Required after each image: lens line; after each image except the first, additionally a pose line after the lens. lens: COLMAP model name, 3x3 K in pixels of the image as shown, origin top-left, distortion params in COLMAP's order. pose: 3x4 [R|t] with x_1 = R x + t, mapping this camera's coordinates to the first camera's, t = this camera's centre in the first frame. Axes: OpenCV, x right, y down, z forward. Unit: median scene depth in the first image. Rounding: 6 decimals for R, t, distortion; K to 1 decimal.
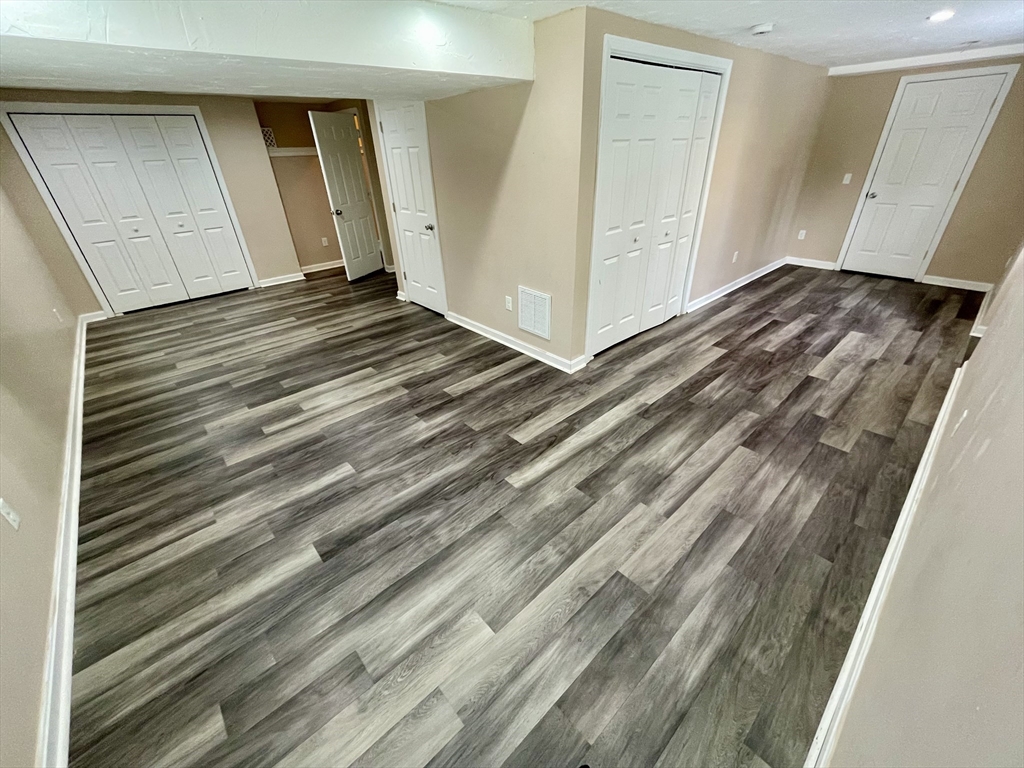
lens RADIAL K [[414.1, 0, 512.2], [0, 414.1, 384.5], [0, 0, 1]] dist [0.002038, 0.000147]
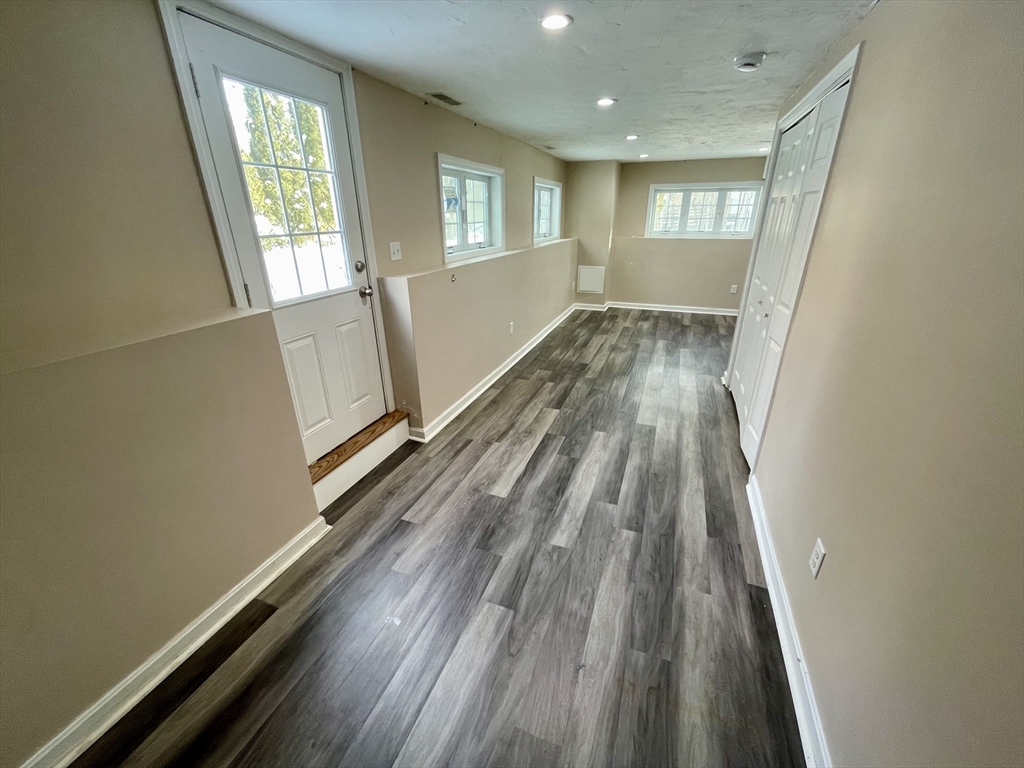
lens RADIAL K [[414.1, 0, 511.4], [0, 414.1, 384.9], [0, 0, 1]] dist [0.002038, 0.000147]
pose [[-0.891408, 0.209192, -0.402034, 1.305960], [-0.191013, 0.631033, 0.751872, -0.892719], [0.410982, 0.747018, -0.522549, 1.533469]]
